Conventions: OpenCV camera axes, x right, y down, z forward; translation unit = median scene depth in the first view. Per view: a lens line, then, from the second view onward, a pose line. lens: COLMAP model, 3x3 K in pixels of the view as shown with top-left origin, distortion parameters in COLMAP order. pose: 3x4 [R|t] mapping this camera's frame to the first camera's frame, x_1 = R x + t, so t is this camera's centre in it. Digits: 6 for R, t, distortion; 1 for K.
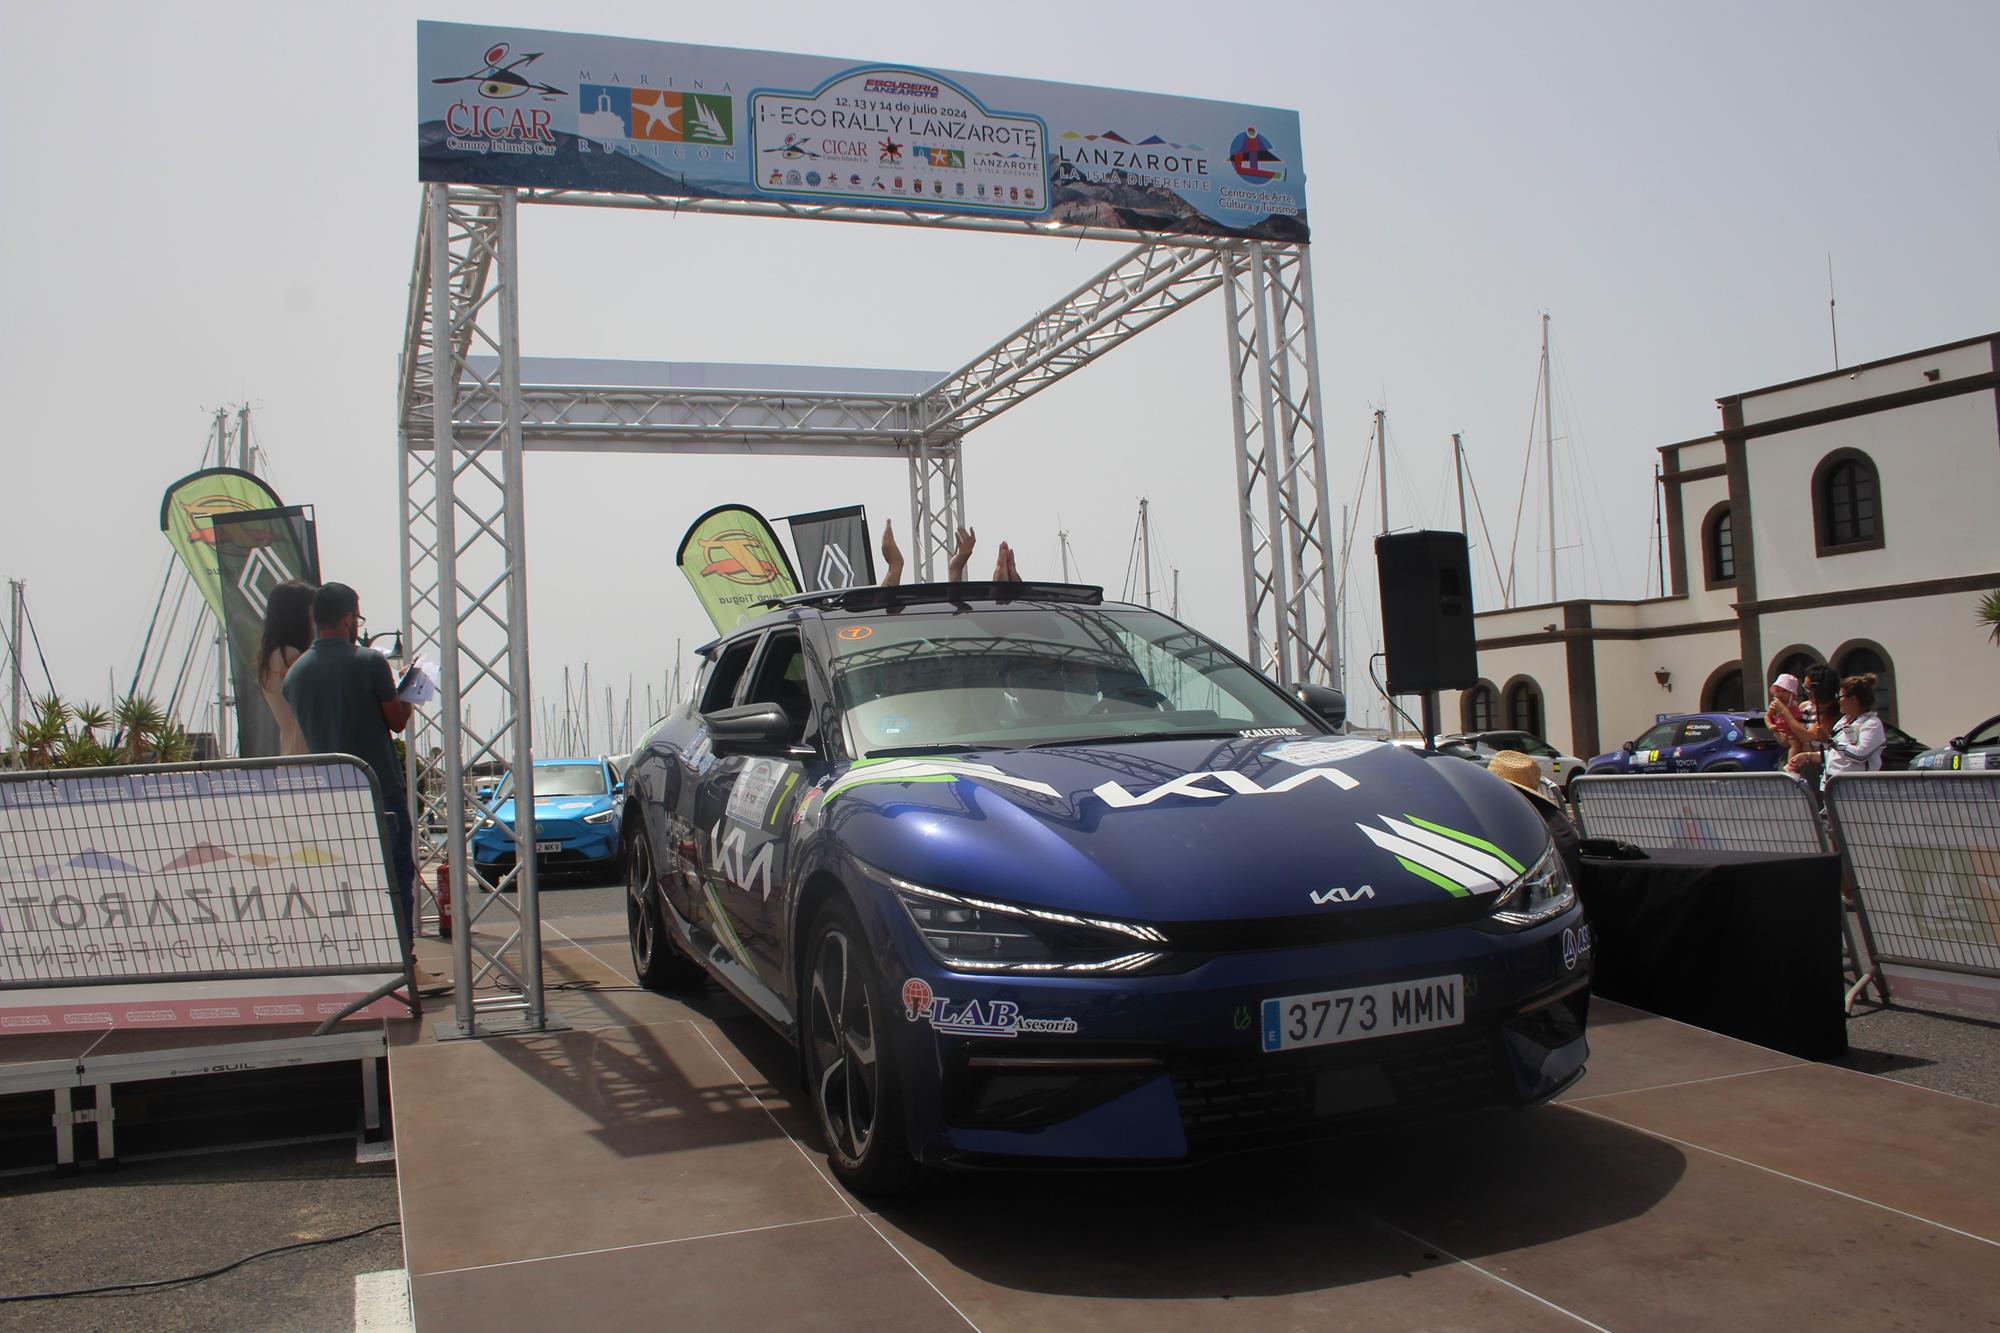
lens RADIAL K [[1660.2, 0, 989.1], [0, 1660.2, 667.9], [0, 0, 1]] dist [-0.157673, 0.130669]
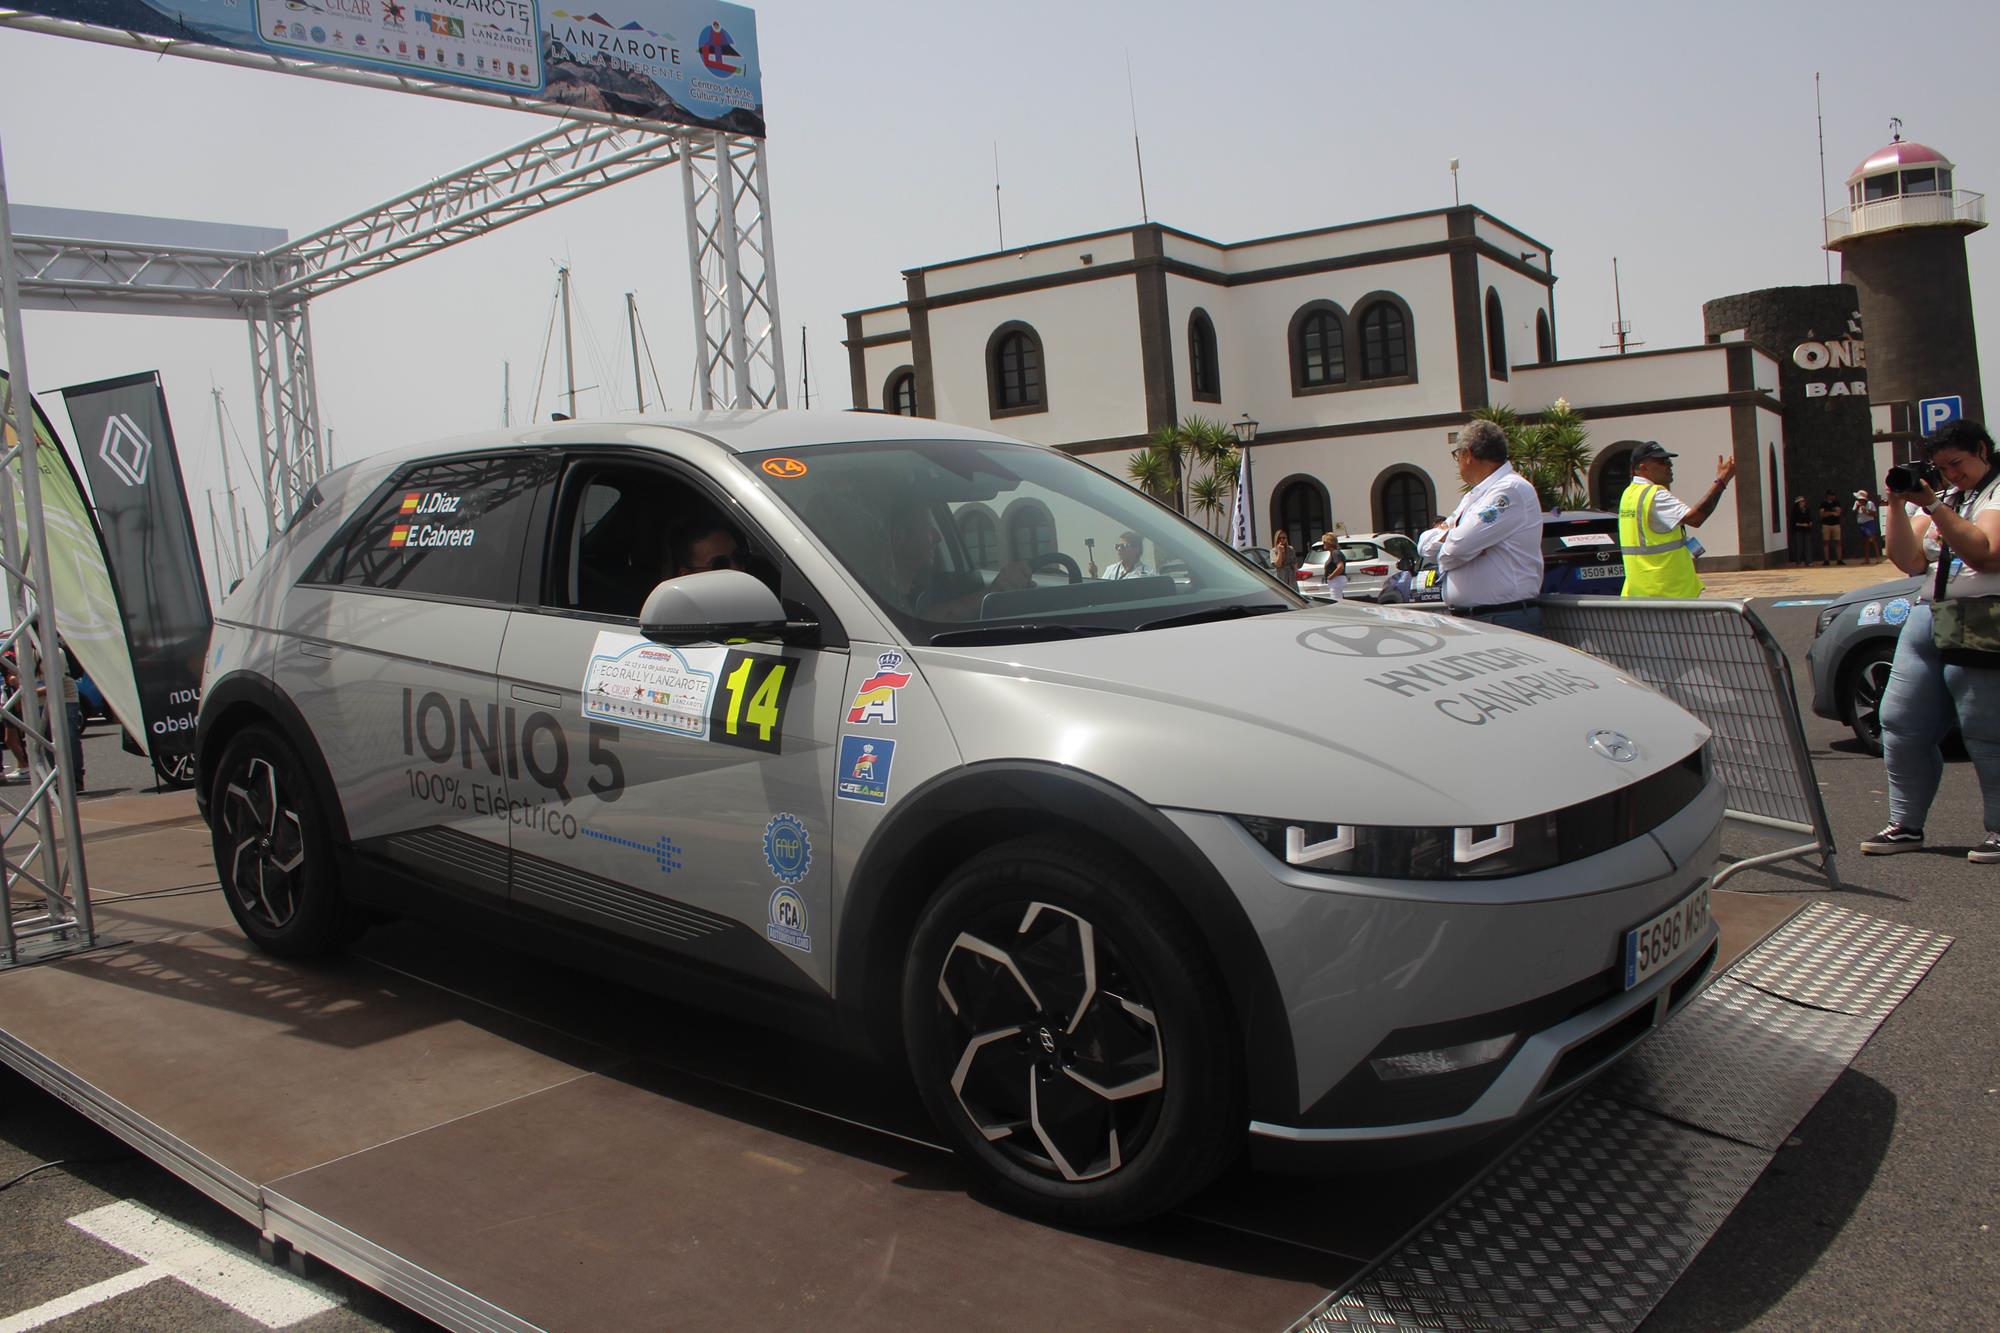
lens RADIAL K [[1660.2, 0, 991.8], [0, 1660.2, 671.8], [0, 0, 1]] dist [-0.157673, 0.130669]
pose [[0.874120, -0.058567, 0.482167, -0.225414], [0.015445, 0.995553, 0.092926, -0.010143], [-0.485465, -0.073781, 0.871137, -0.025201]]
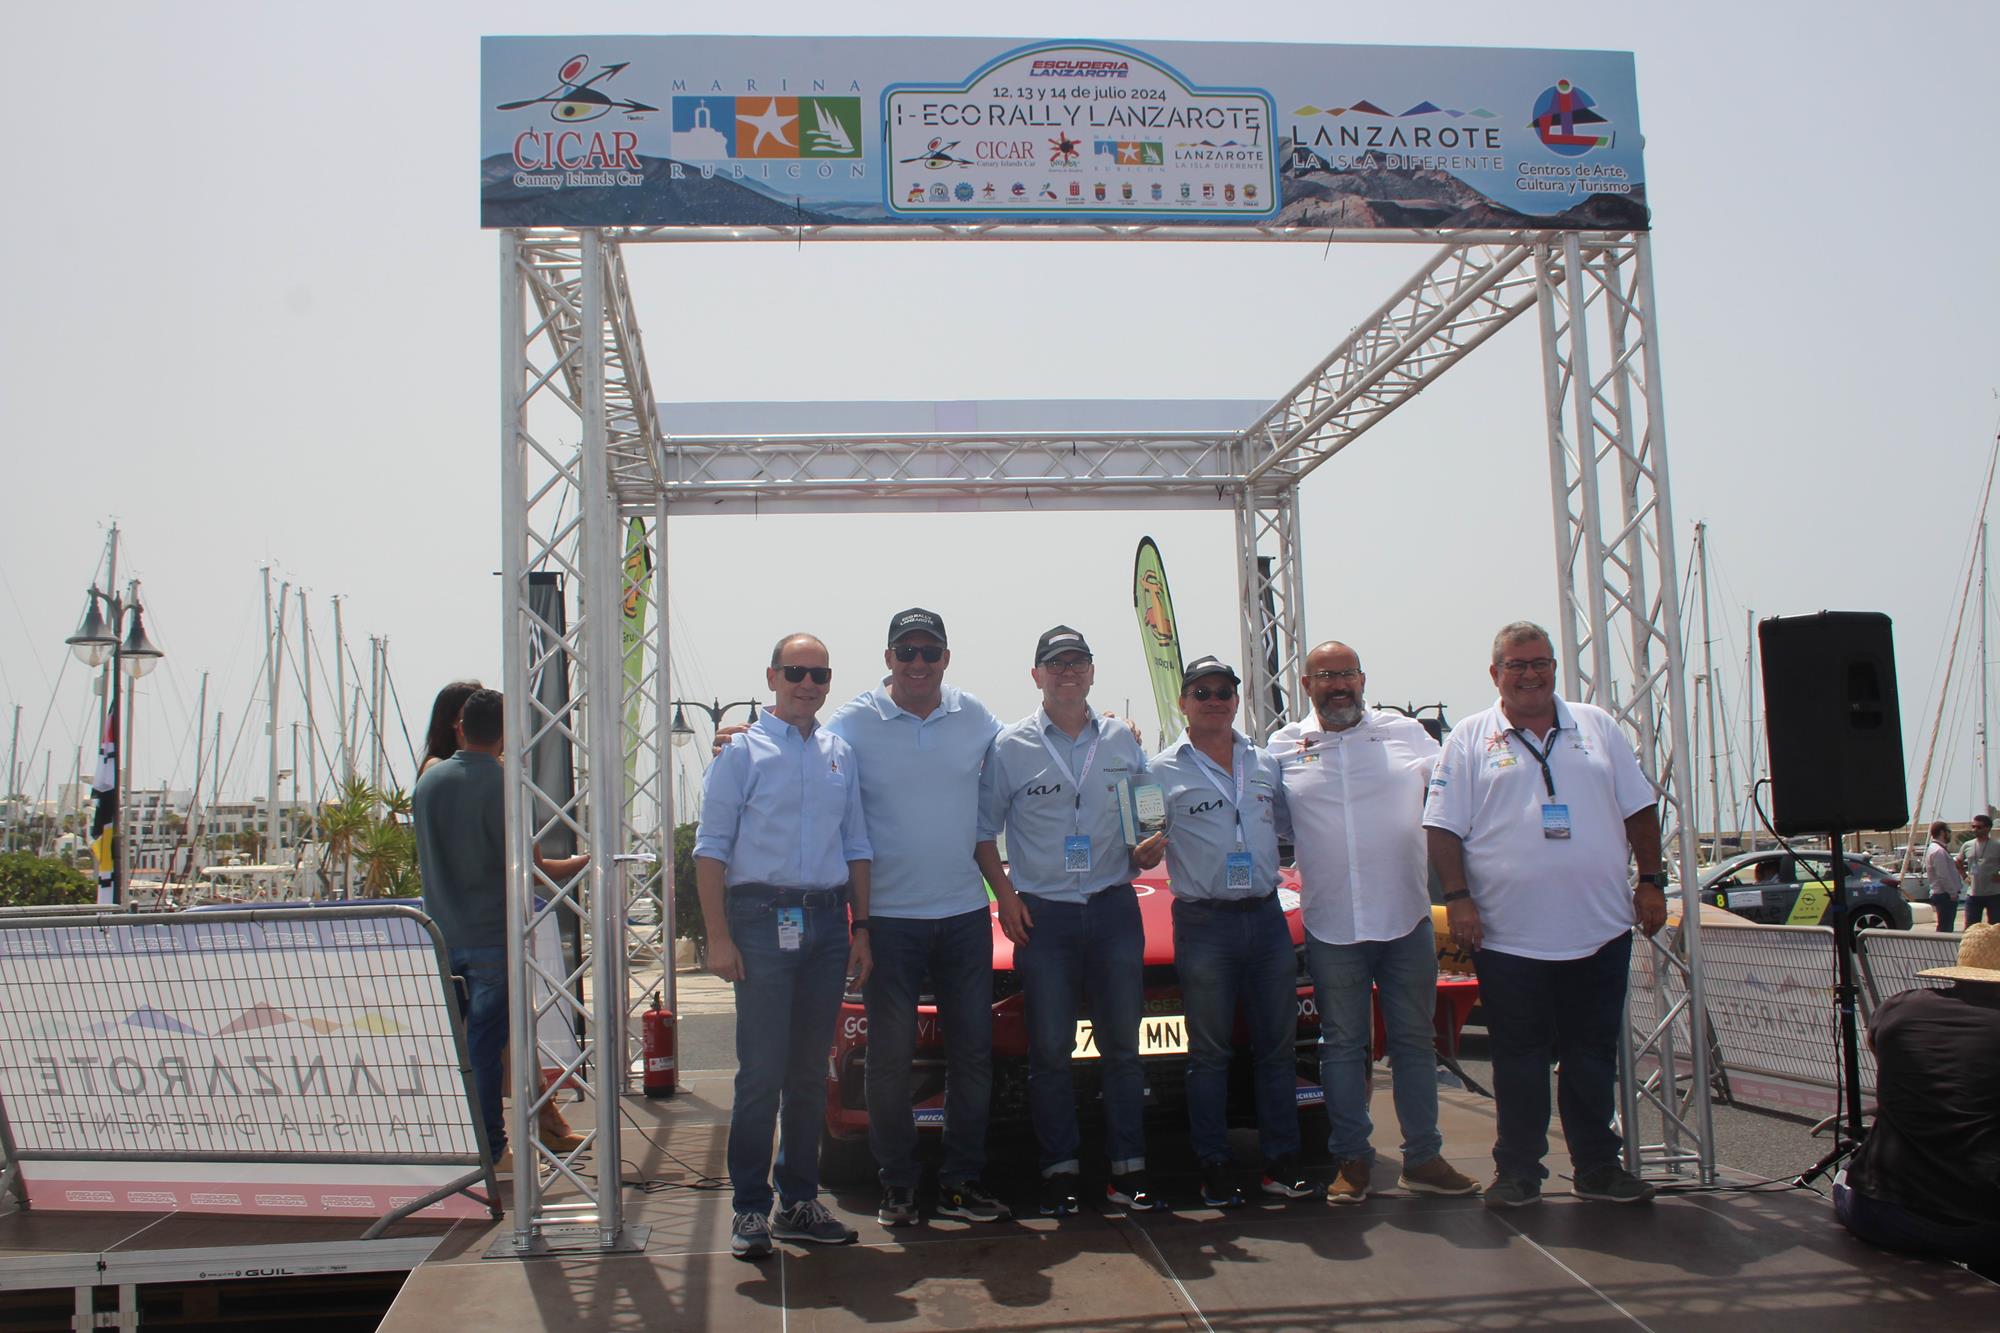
lens RADIAL K [[2012.8, 0, 988.6], [0, 2012.8, 667.3], [0, 0, 1]] dist [-0.080682, 0.000000]
pose [[0.966272, -0.007557, -0.257413, 0.148473], [-0.000622, 0.999498, -0.031678, -0.034493], [0.257523, 0.030770, 0.965782, 0.061632]]
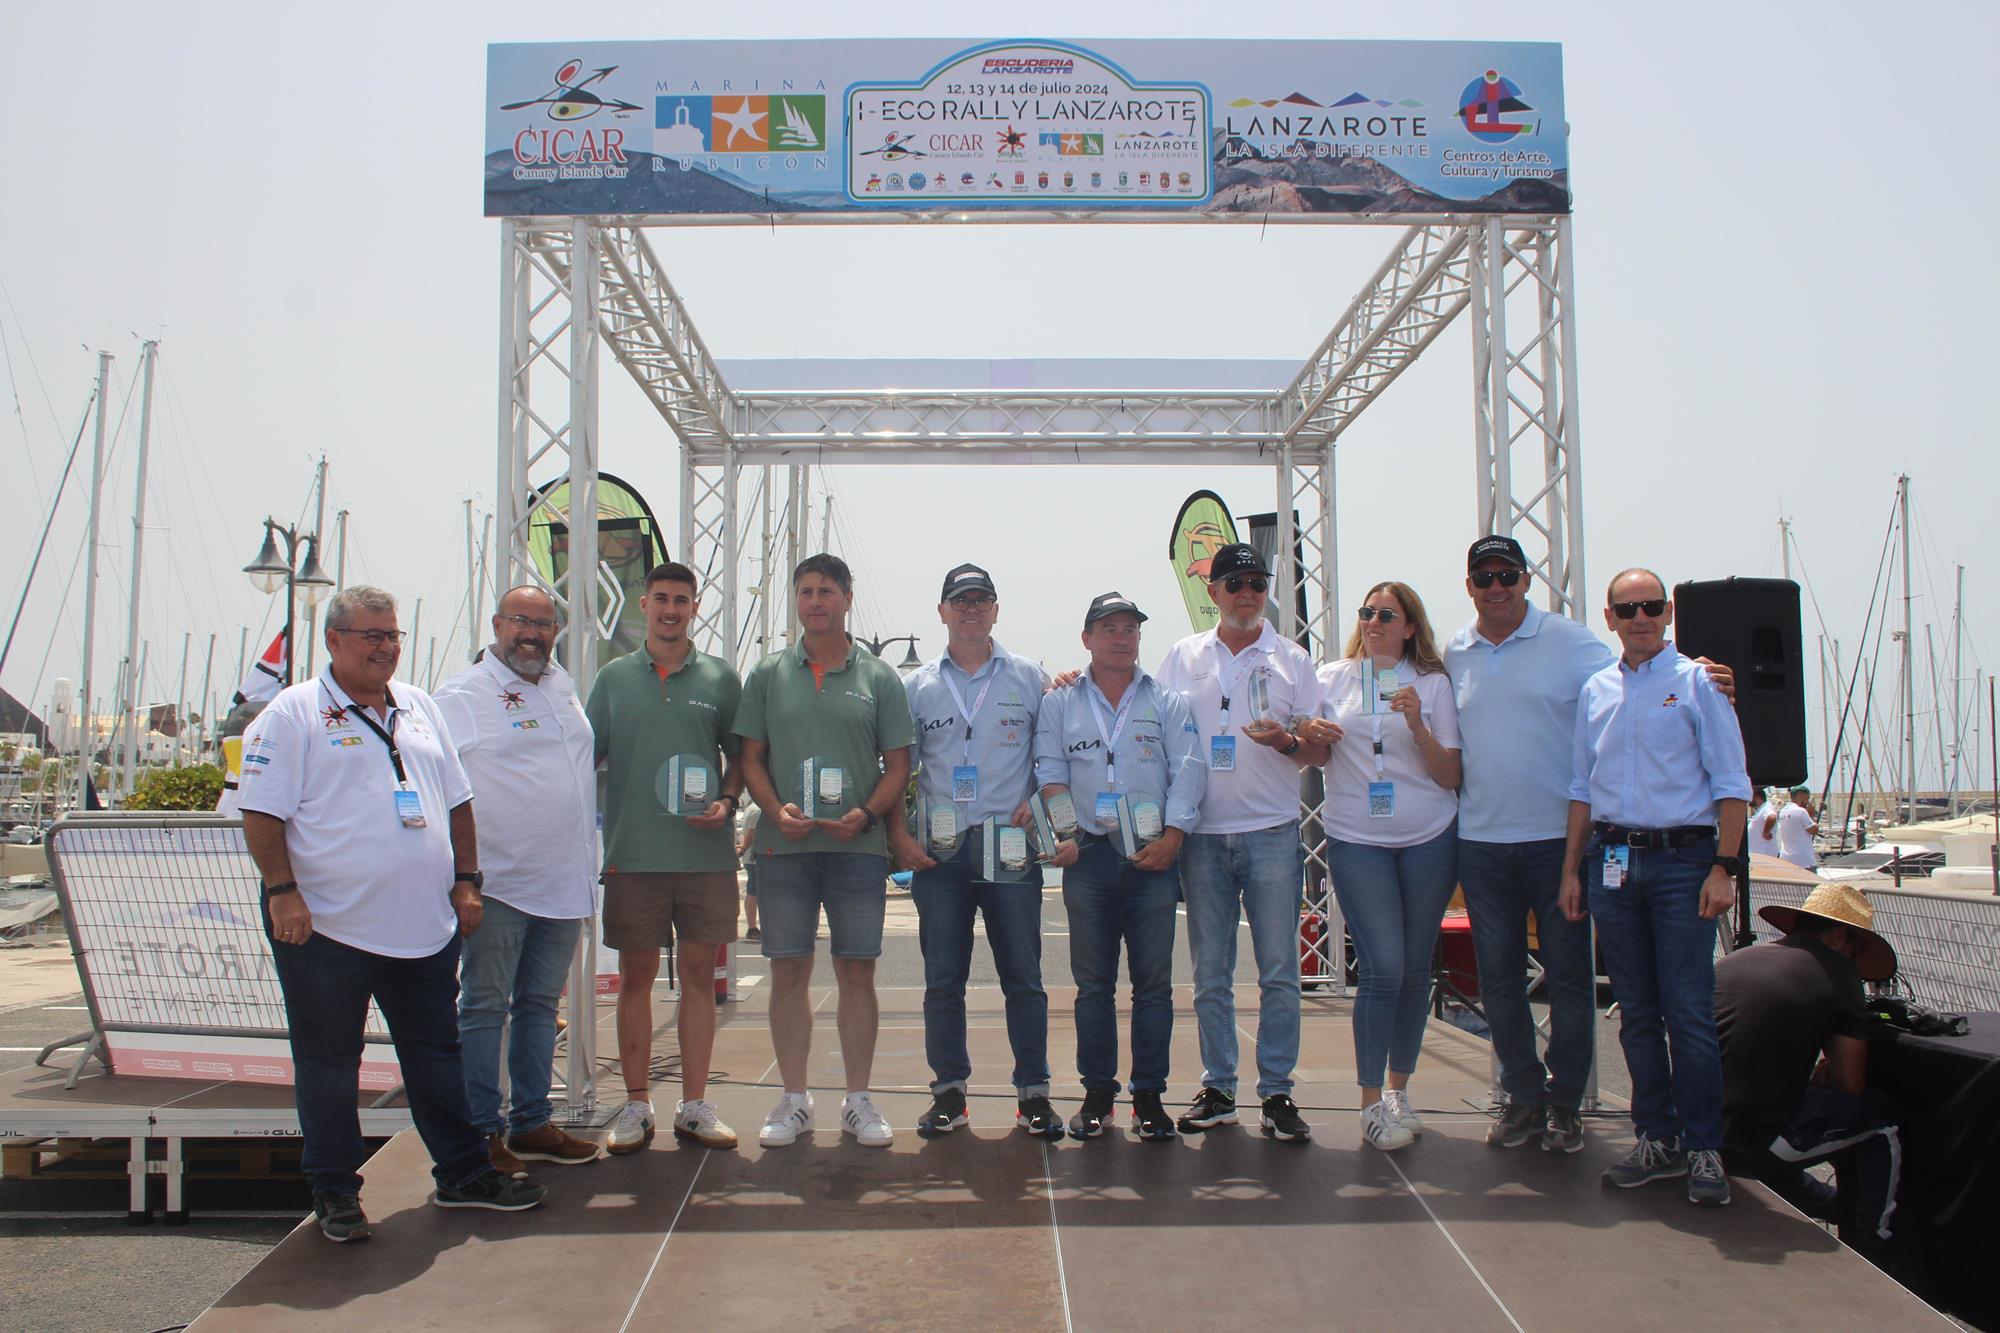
lens RADIAL K [[2012.8, 0, 986.1], [0, 2012.8, 662.2], [0, 0, 1]] dist [-0.080682, 0.000000]
pose [[0.934924, 0.019902, -0.354290, 0.299949], [-0.022200, 0.999751, -0.002421, -0.038507], [0.354153, 0.010129, 0.935133, 0.012077]]
